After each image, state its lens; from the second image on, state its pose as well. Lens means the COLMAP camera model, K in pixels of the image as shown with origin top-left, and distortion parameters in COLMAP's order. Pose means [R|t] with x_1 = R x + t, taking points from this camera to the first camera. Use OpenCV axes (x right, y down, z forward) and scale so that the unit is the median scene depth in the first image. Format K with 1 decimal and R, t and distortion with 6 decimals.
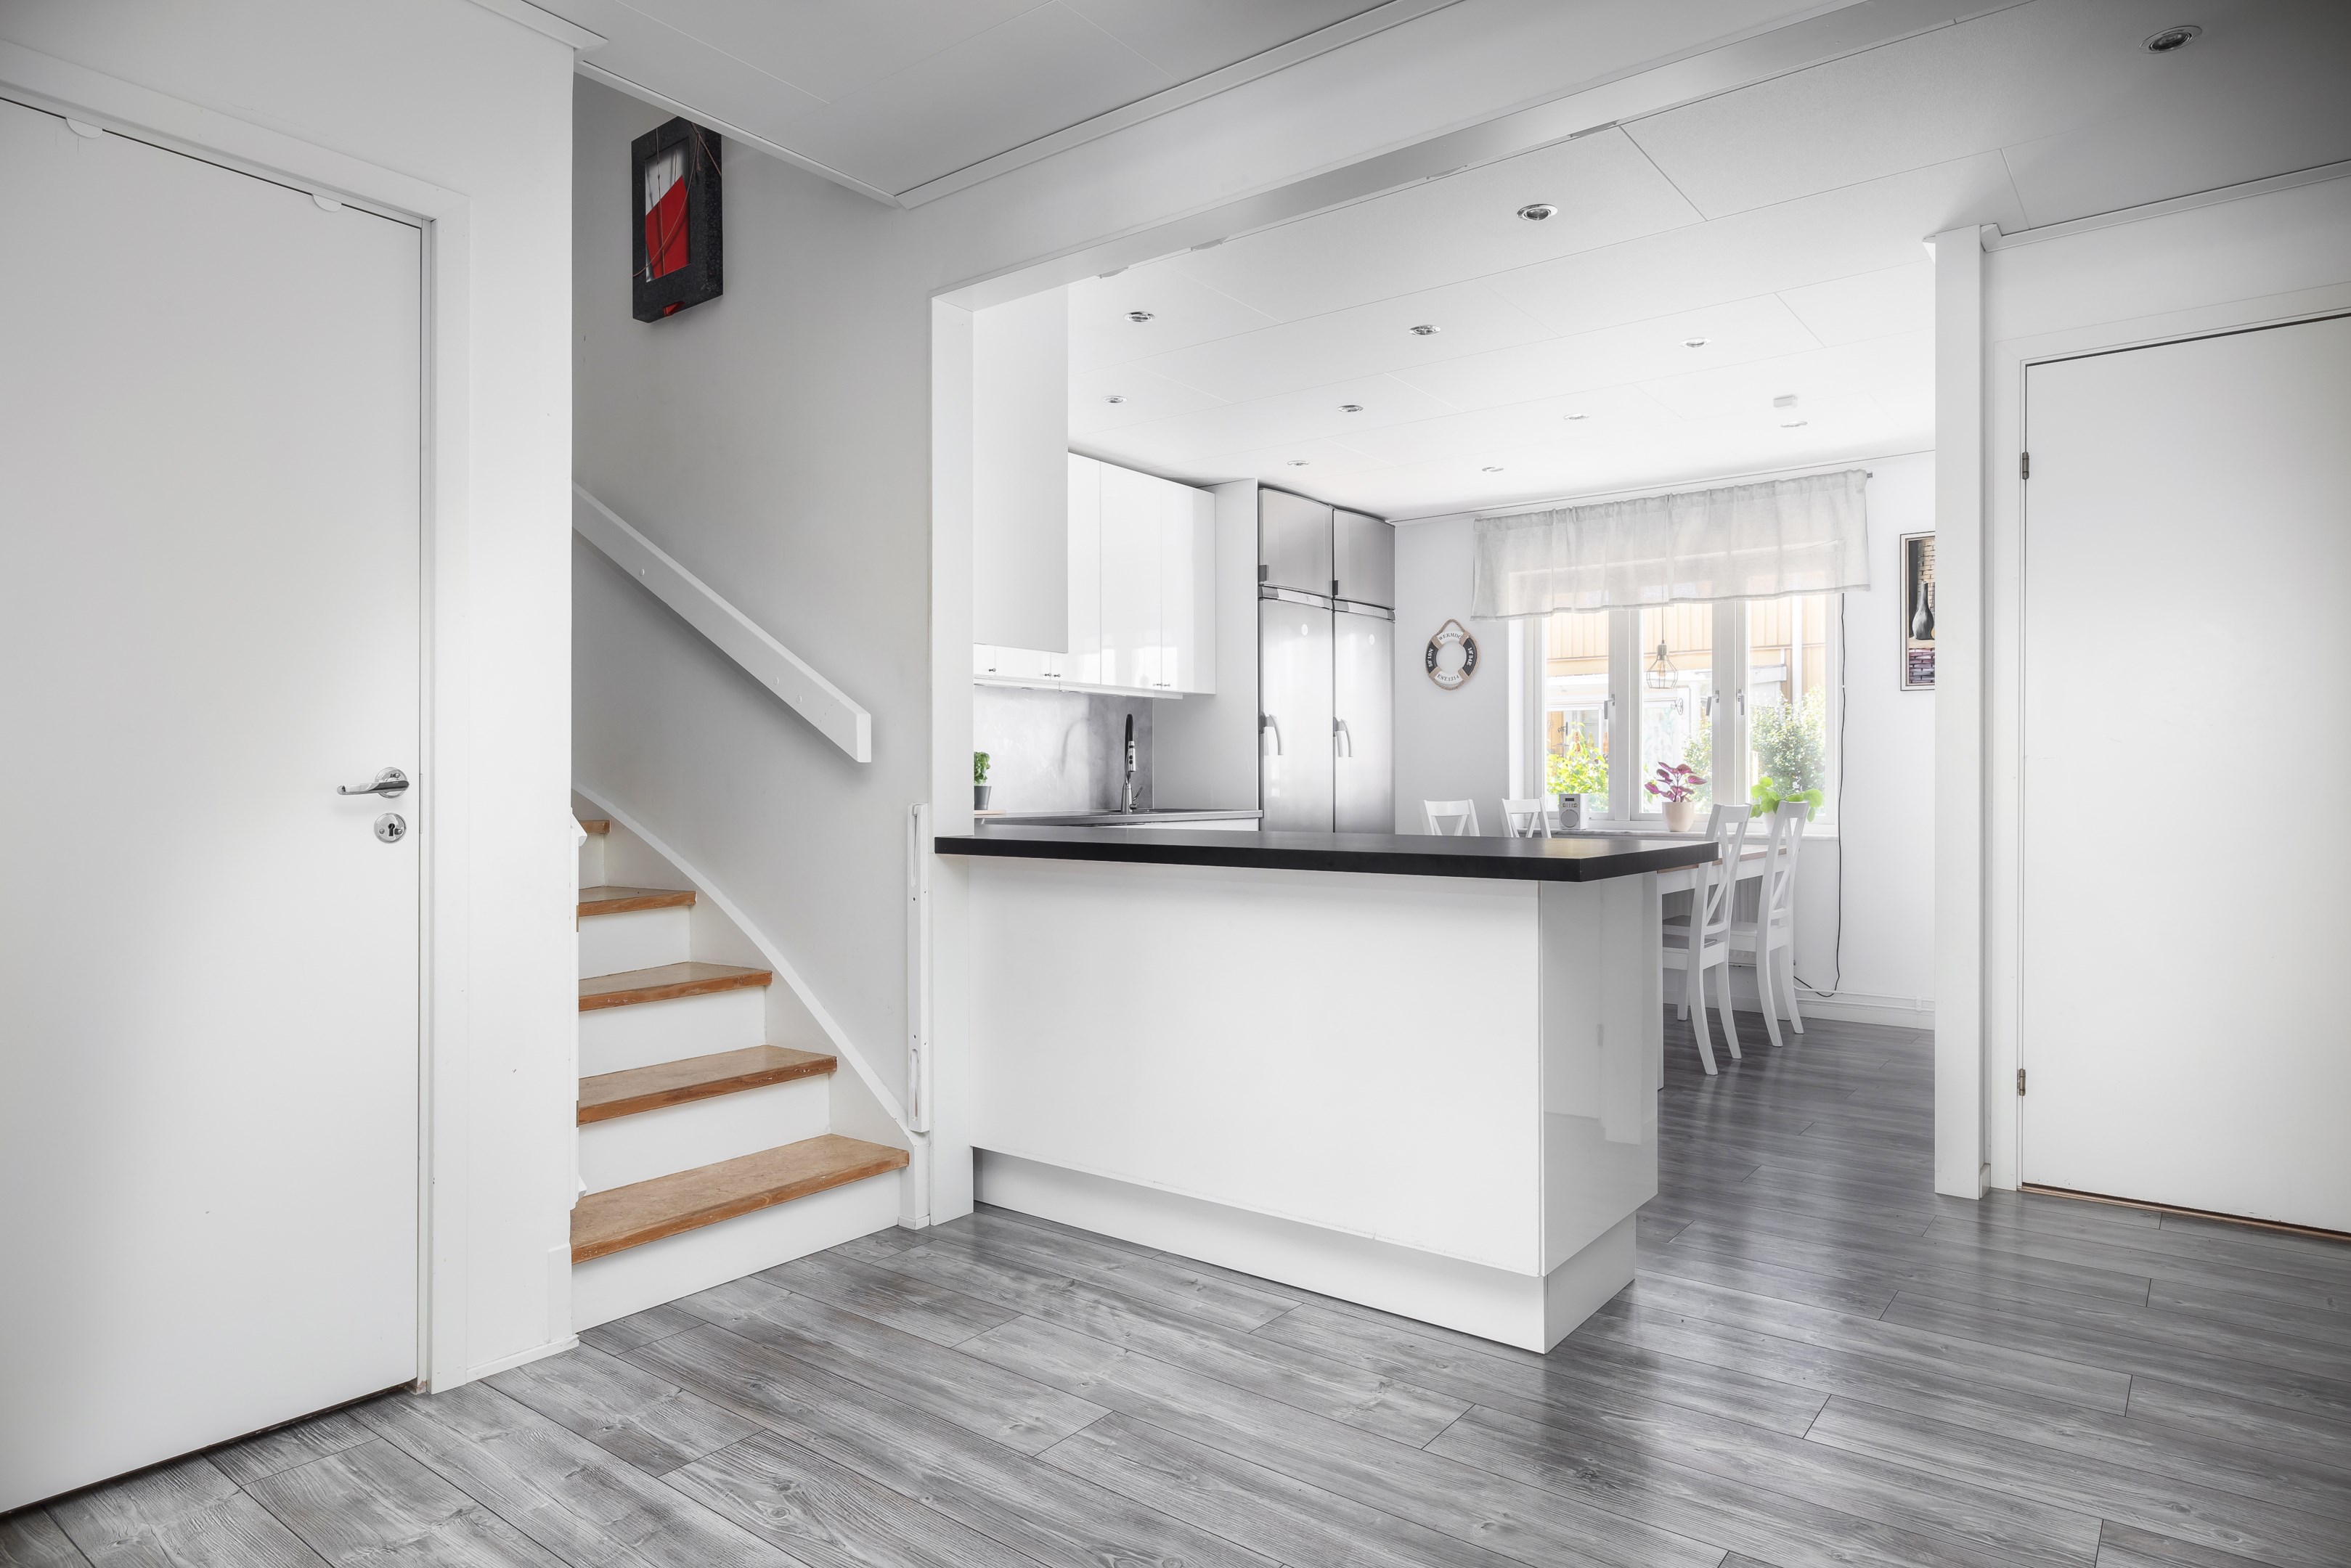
lens RADIAL K [[1349.1, 0, 1182.3], [0, 1349.1, 779.1], [0, 0, 1]] dist [-0.000445, 0.000094]
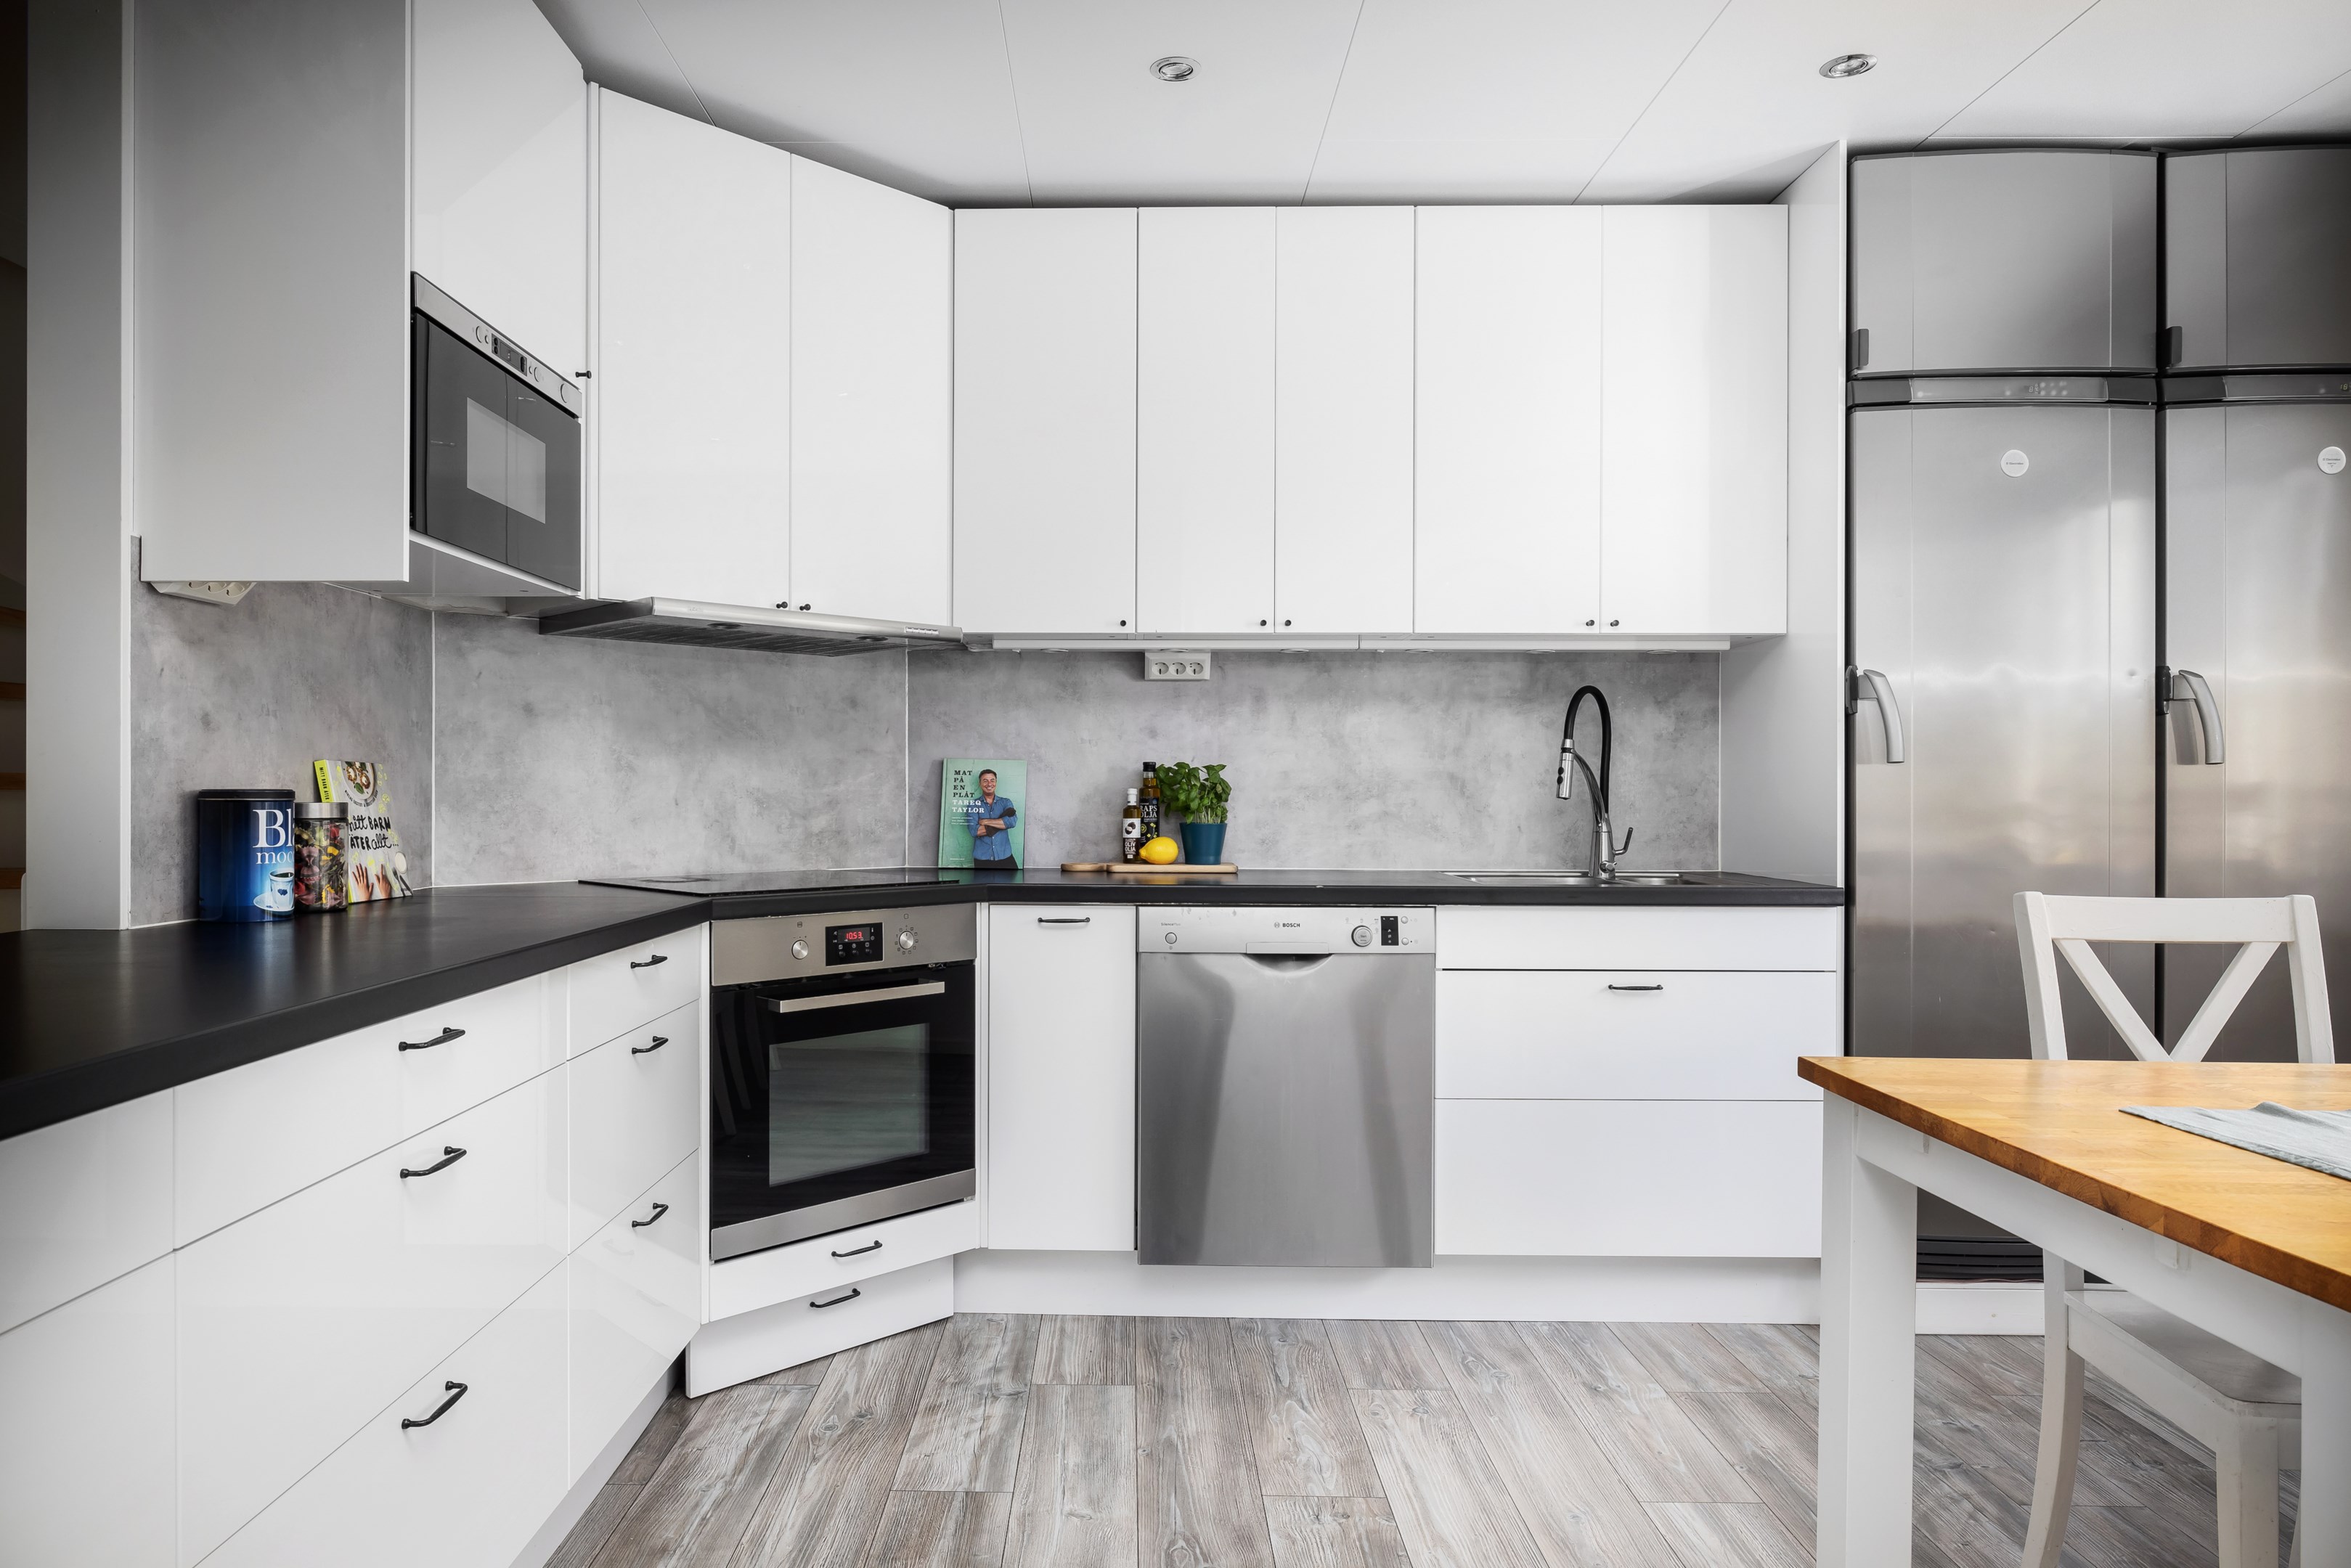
lens RADIAL K [[1428.4, 0, 1168.2], [0, 1428.4, 785.5], [0, 0, 1]] dist [-0.000405, 0.000272]
pose [[0.606501, -0.003084, -0.795077, 0.279642], [-0.004516, 0.999963, -0.007324, -0.005650], [0.795070, 0.008033, 0.606464, 0.513905]]
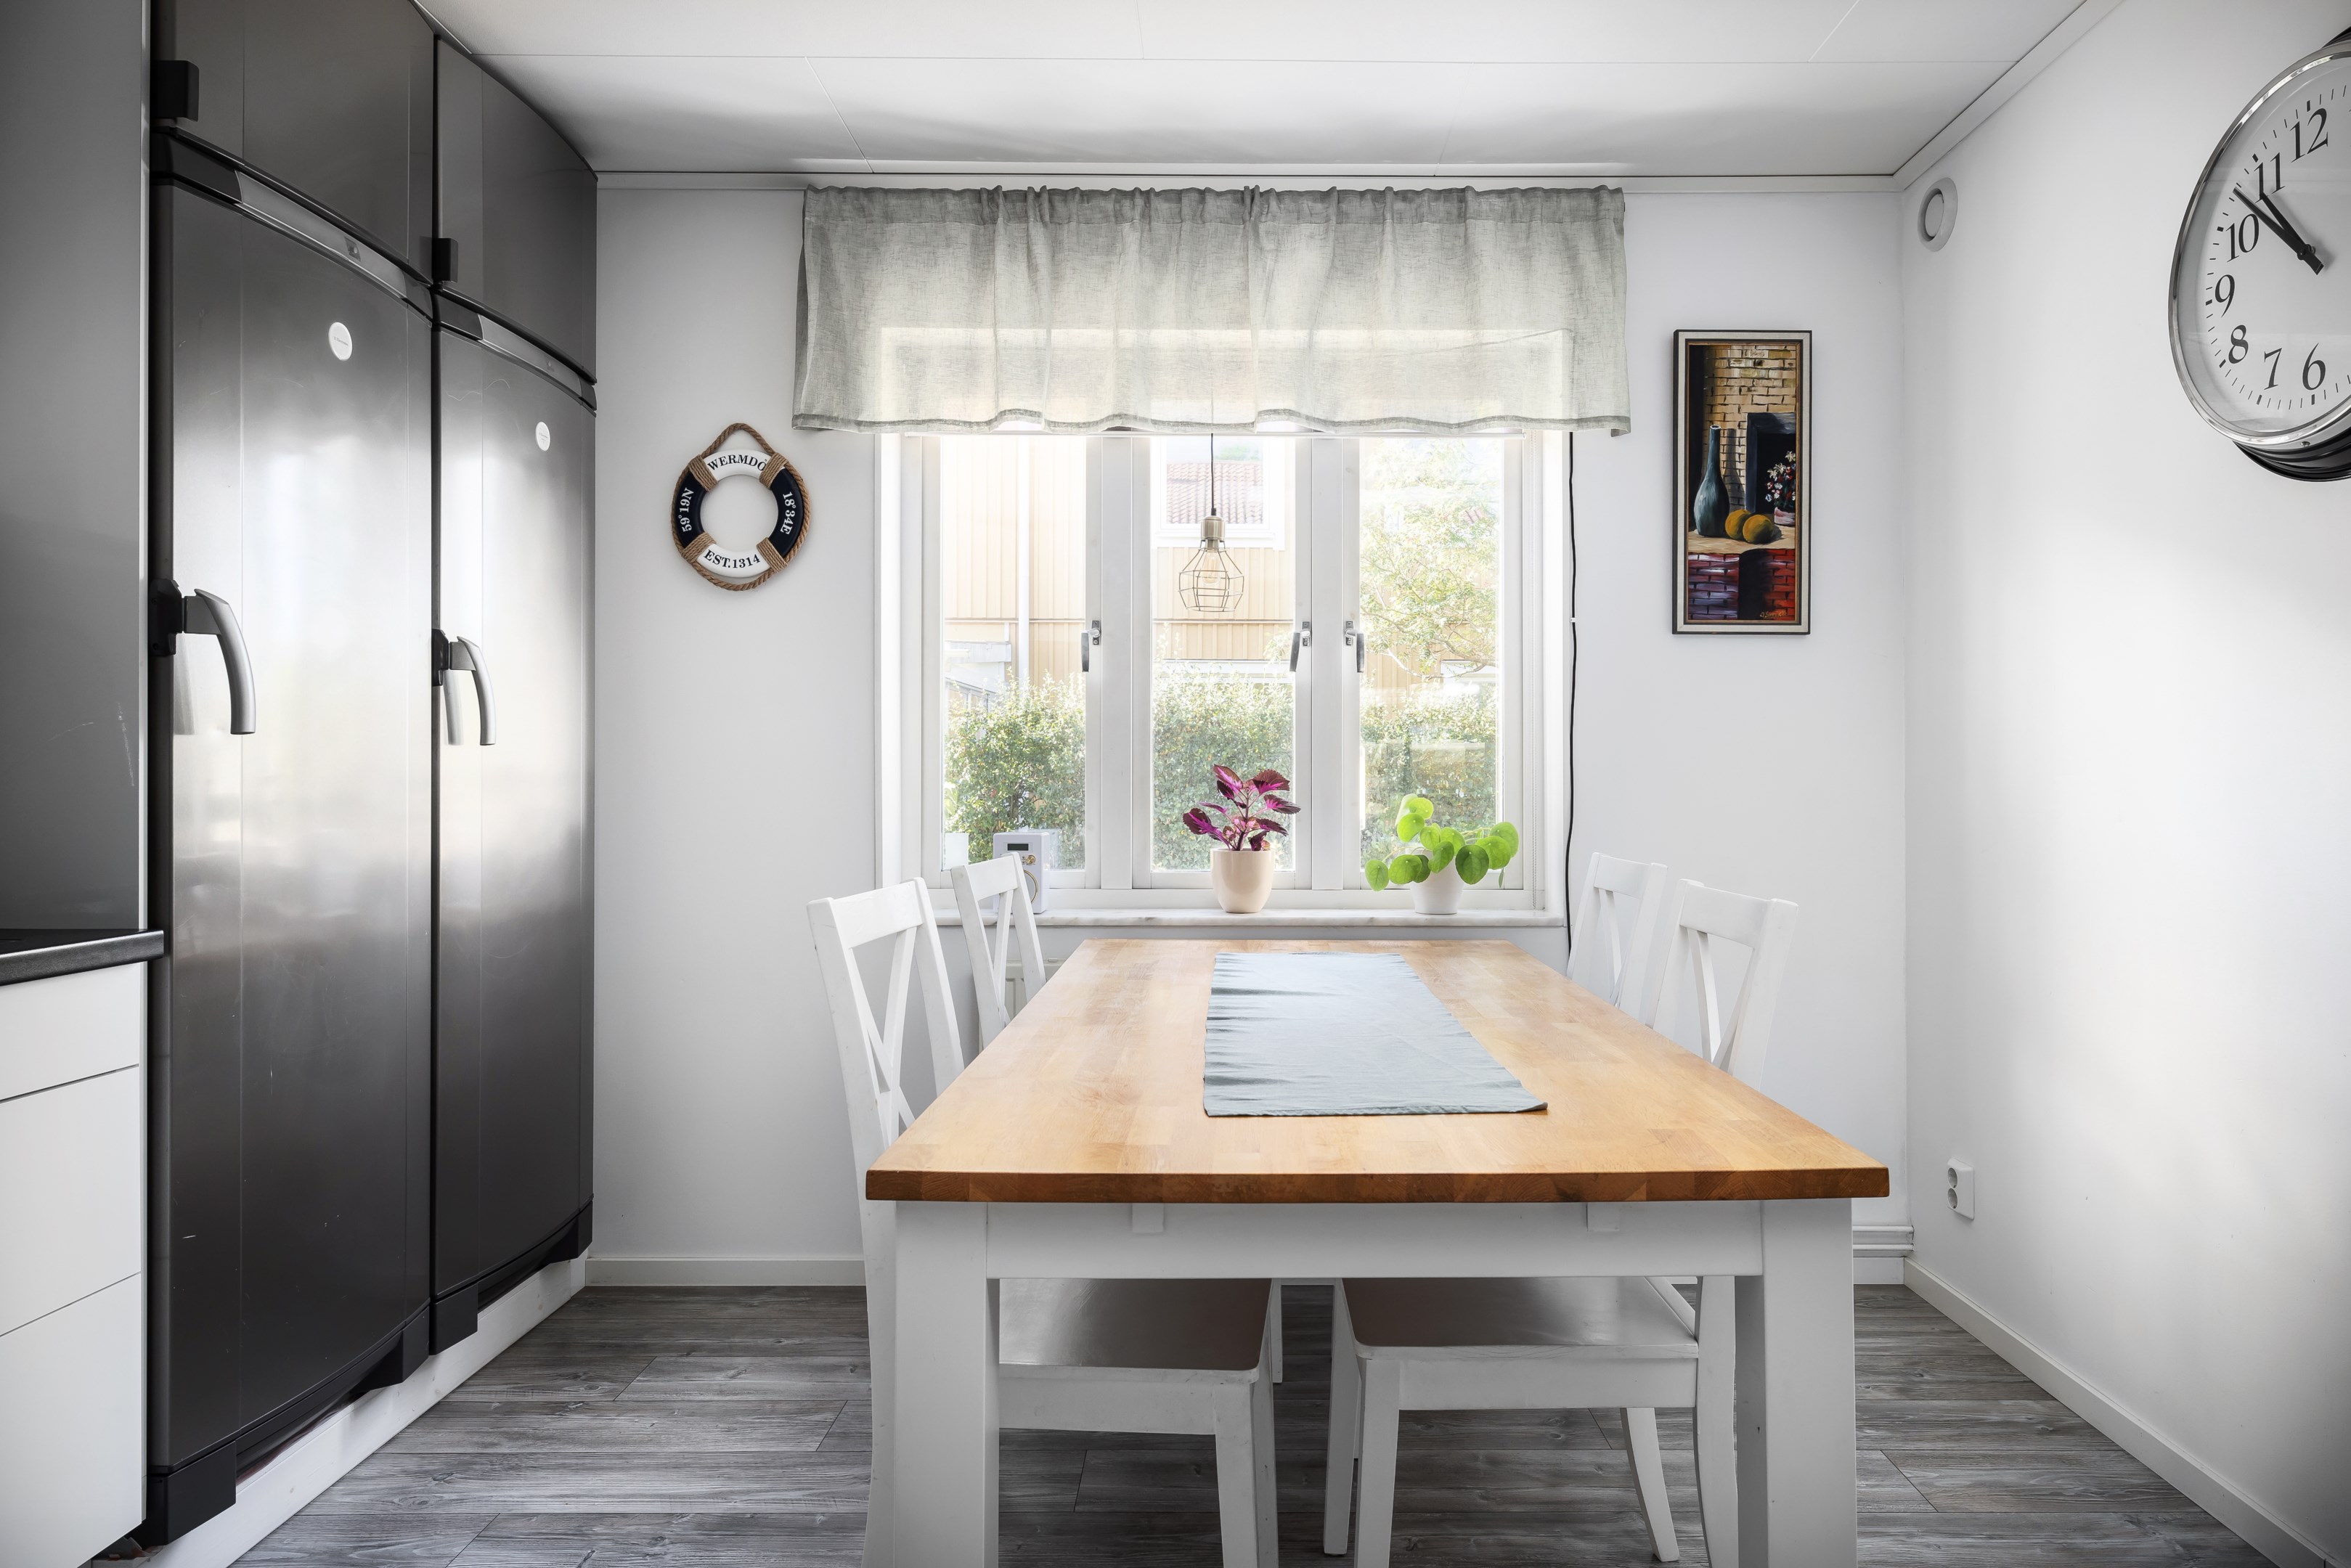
lens RADIAL K [[1427.1, 0, 1194.0], [0, 1427.1, 780.4], [0, 0, 1]] dist [-0.003193, -0.001343]
pose [[0.801414, 0.000310, 0.598111, 0.050332], [-0.001977, 0.999996, 0.002132, -0.008454], [-0.598107, -0.002891, 0.801411, 0.602451]]
